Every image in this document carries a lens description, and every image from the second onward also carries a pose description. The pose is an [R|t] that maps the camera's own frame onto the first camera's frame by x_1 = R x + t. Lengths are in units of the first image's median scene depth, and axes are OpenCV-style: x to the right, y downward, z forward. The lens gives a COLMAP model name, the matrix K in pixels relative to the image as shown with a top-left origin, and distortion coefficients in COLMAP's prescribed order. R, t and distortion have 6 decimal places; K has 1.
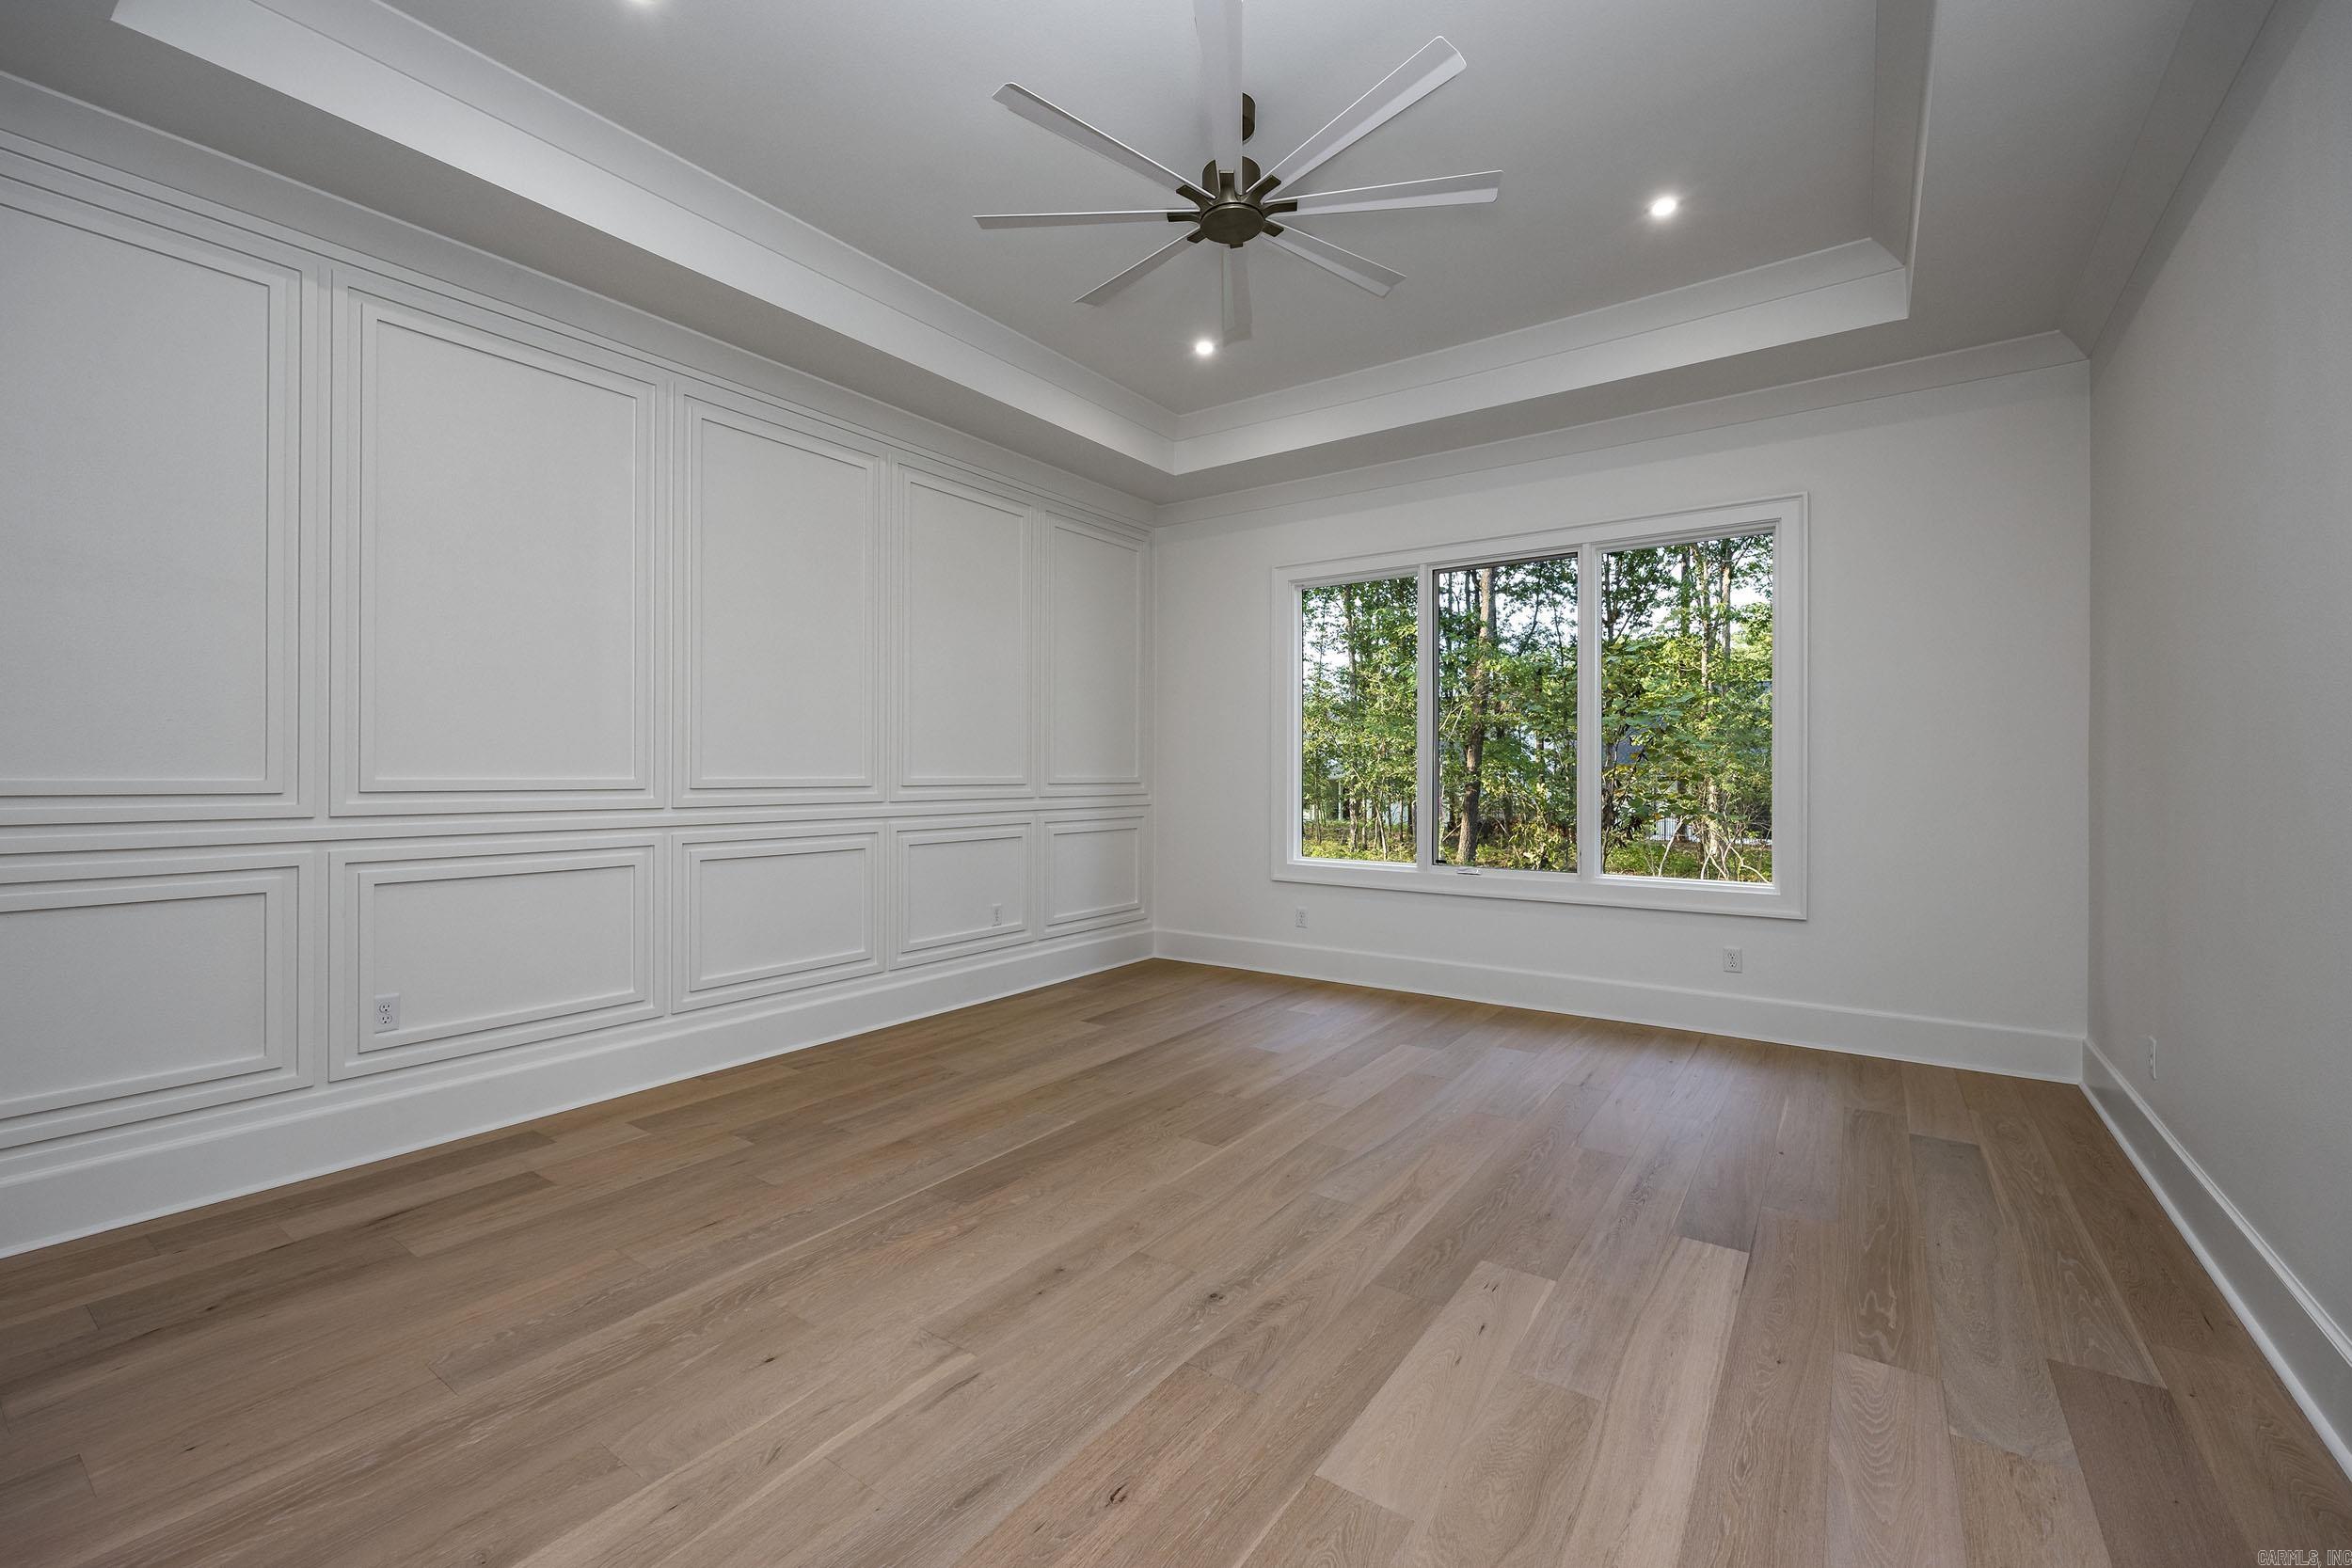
lens RADIAL K [[961.0, 0, 1180.2], [0, 961.0, 770.9], [0, 0, 1]] dist [0.002571, -0.000599]
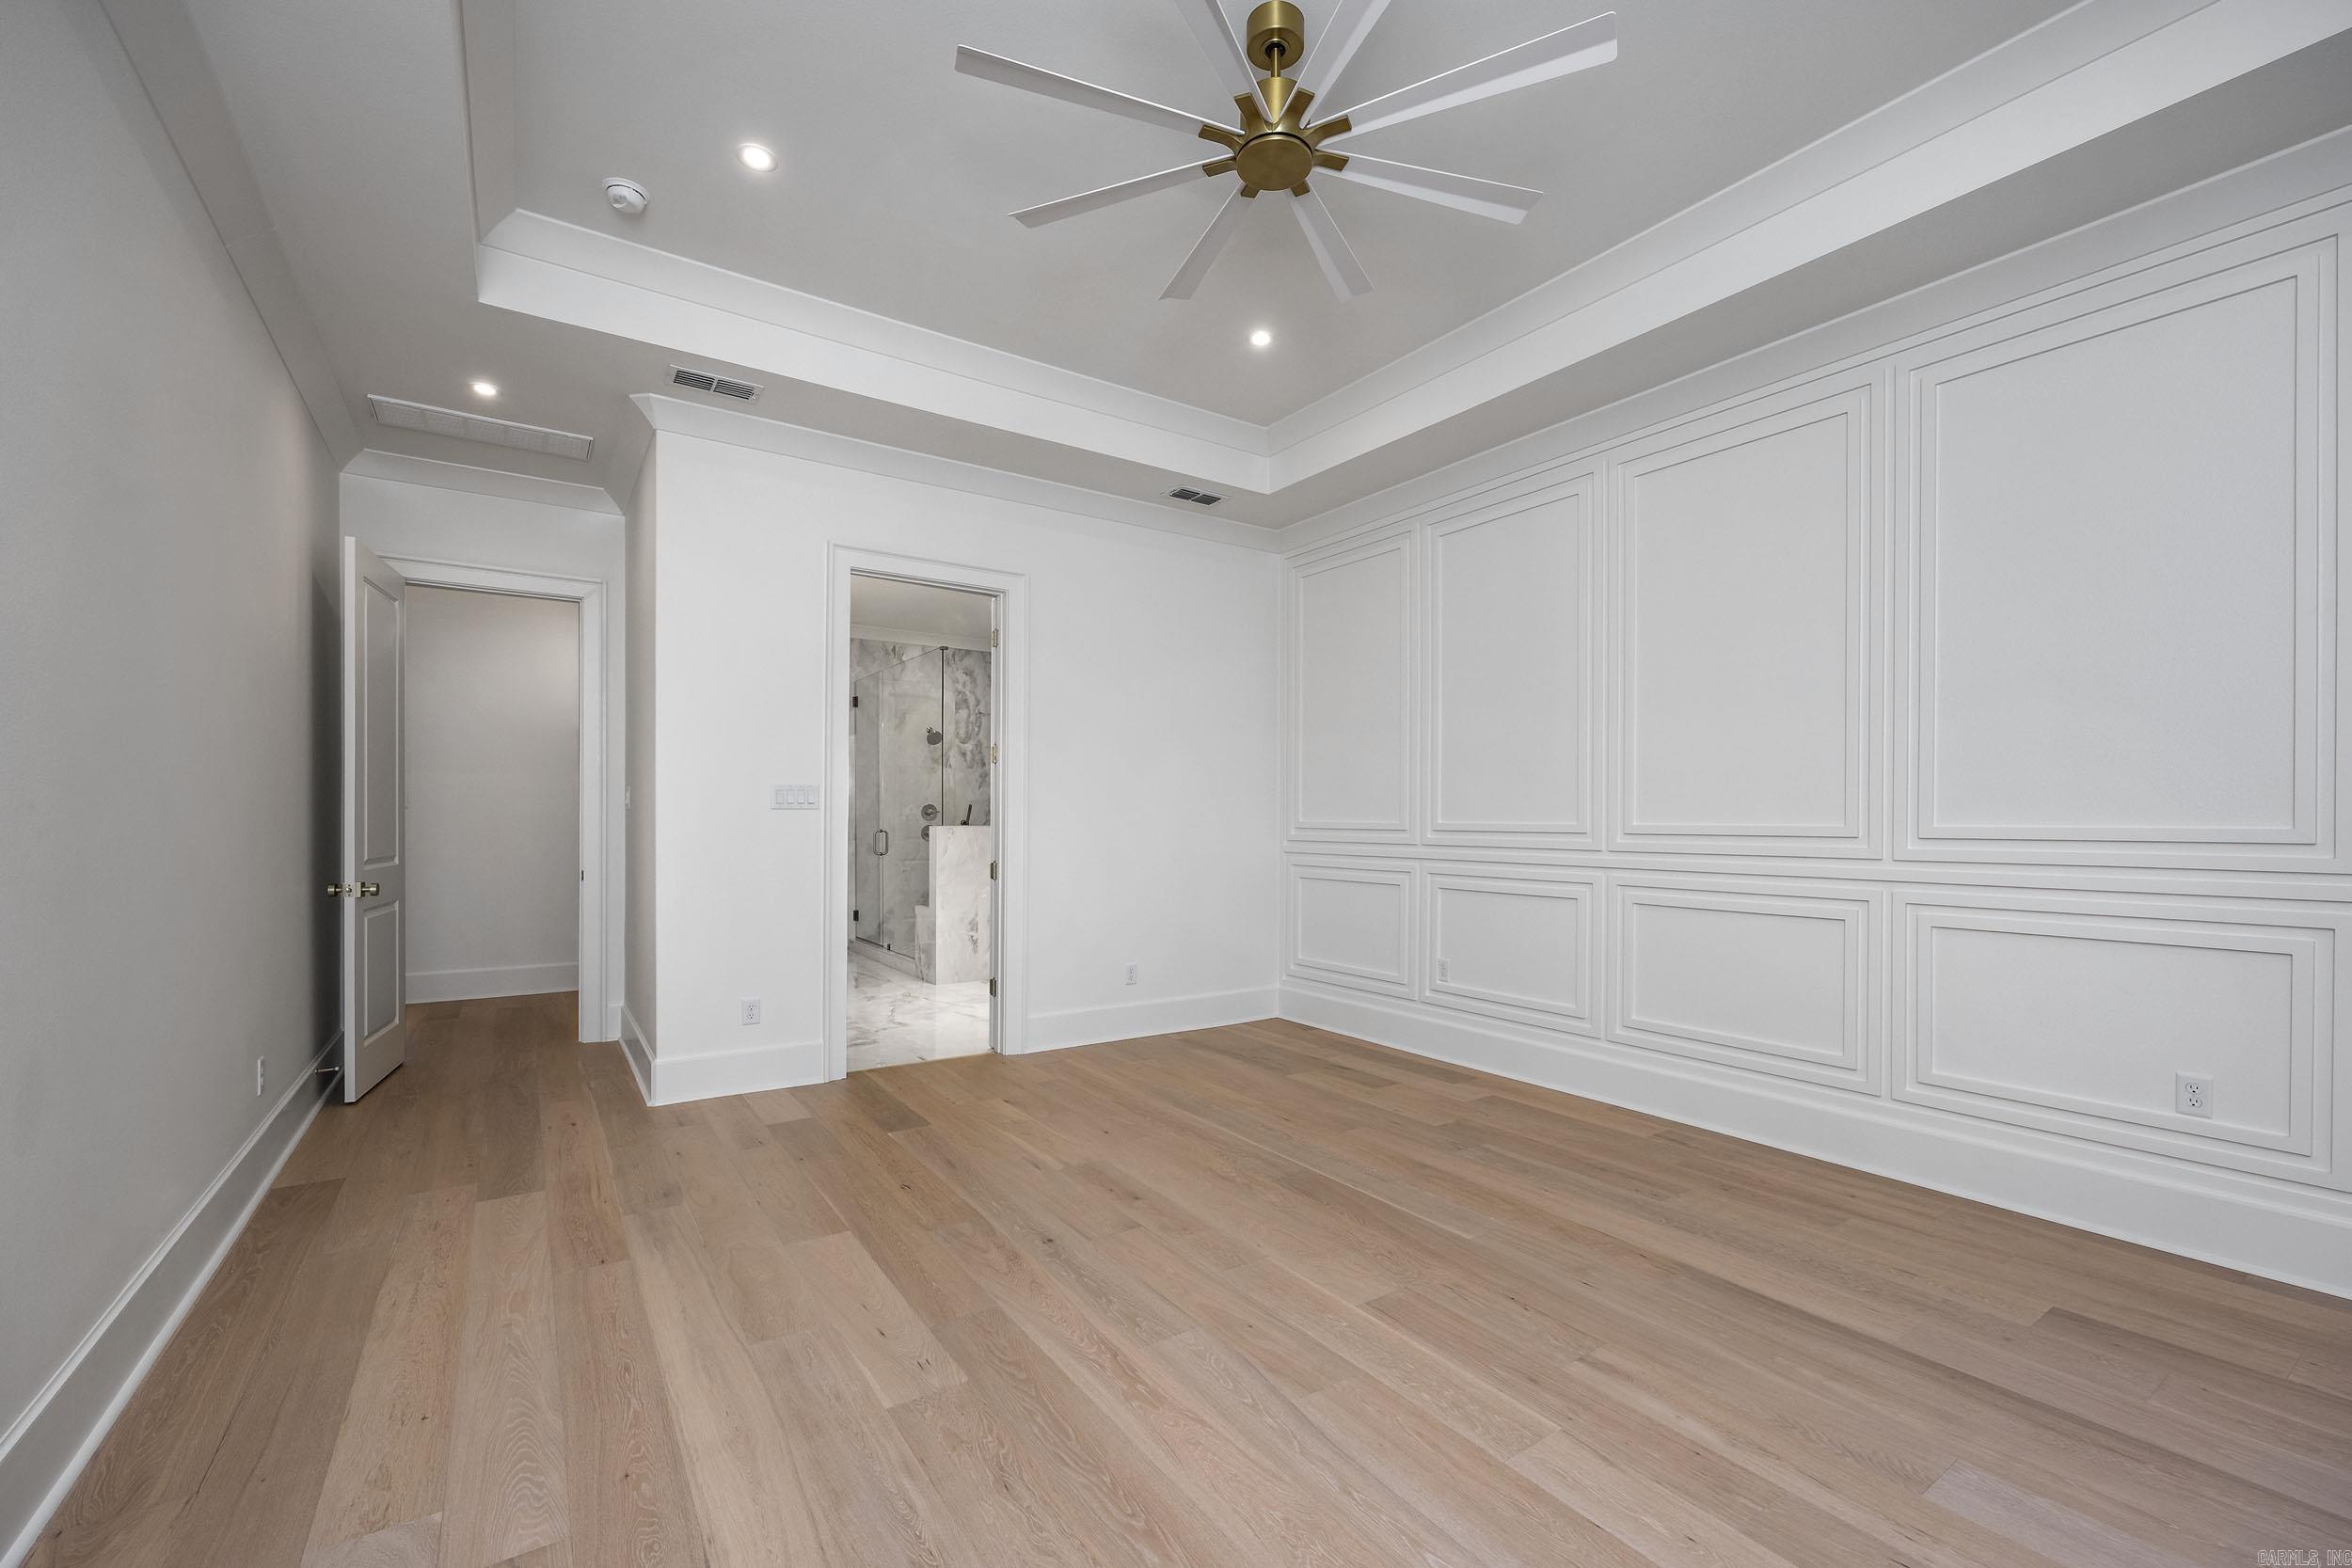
lens RADIAL K [[961.0, 0, 1182.8], [0, 961.0, 840.9], [0, 0, 1]] dist [0.002571, -0.000599]
pose [[-0.343296, 0.019501, -0.939025, 0.796835], [0.000517, 0.999788, 0.020574, 0.005516], [0.939227, 0.006577, -0.343234, 1.119679]]
